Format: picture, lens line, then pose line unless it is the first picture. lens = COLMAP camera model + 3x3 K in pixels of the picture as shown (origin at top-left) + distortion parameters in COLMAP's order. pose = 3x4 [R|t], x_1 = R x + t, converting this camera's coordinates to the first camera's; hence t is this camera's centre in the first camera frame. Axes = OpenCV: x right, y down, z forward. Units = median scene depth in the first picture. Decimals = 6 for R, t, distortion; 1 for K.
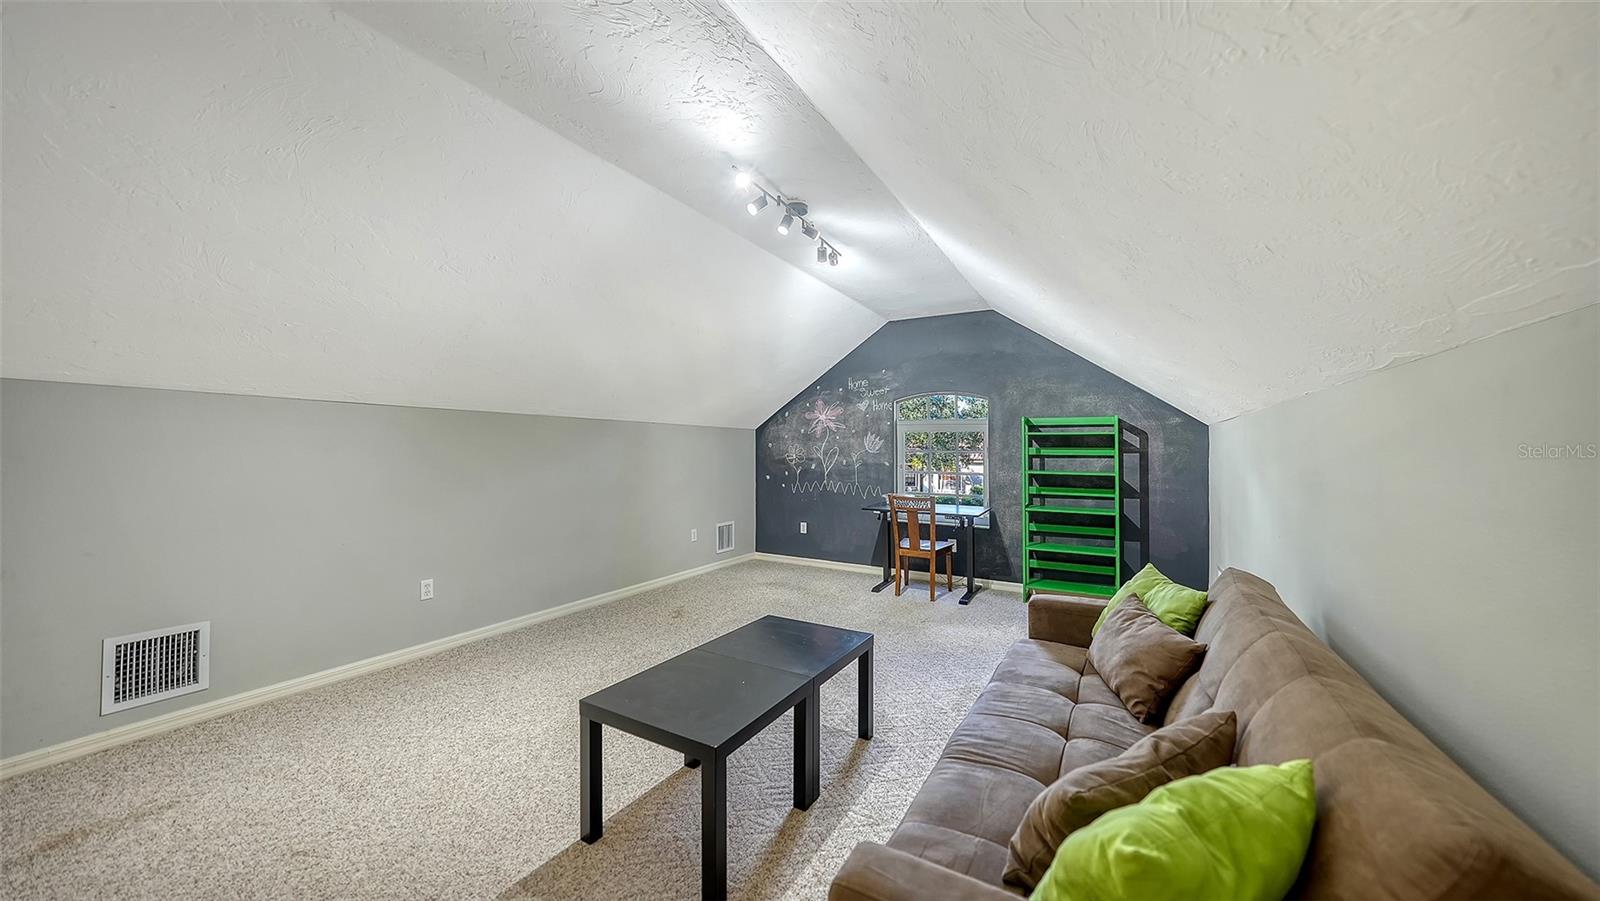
lens RADIAL K [[566.7, 0, 794.7], [0, 566.7, 444.6], [0, 0, 1]] dist [-0.002919, -0.000496]
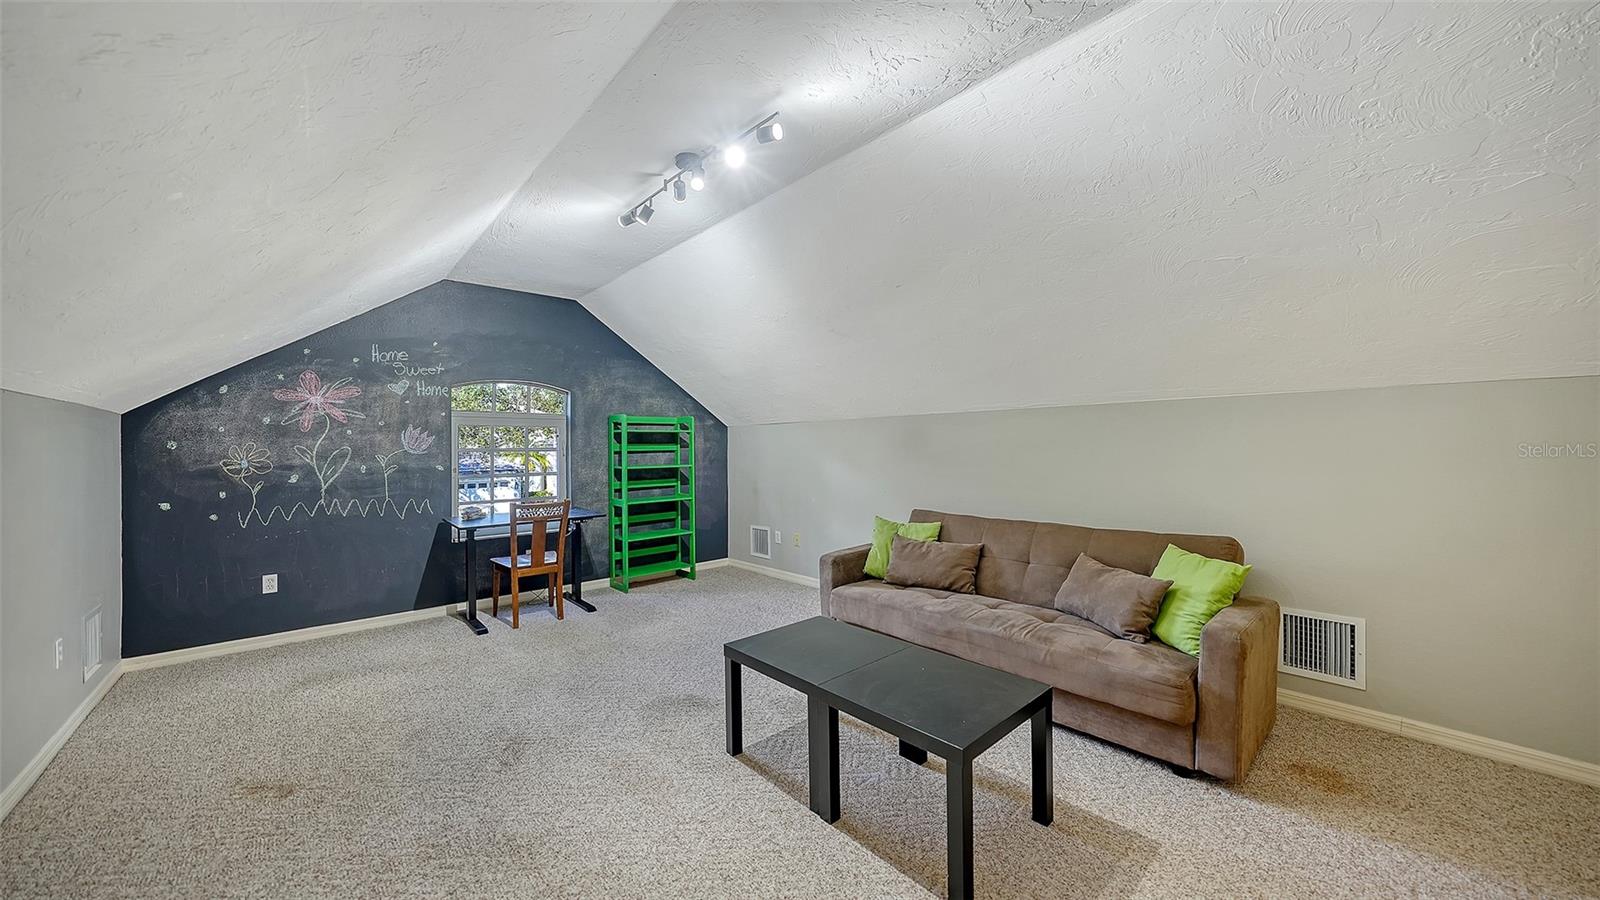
lens RADIAL K [[556.6, 0, 794.8], [0, 556.6, 446.5], [0, 0, 1]] dist [-0.016982, 0.001706]
pose [[0.320223, -0.010080, 0.947288, -0.378251], [0.009855, 0.999925, 0.007308, 0.004773], [-0.947291, 0.006995, 0.320299, 0.317367]]
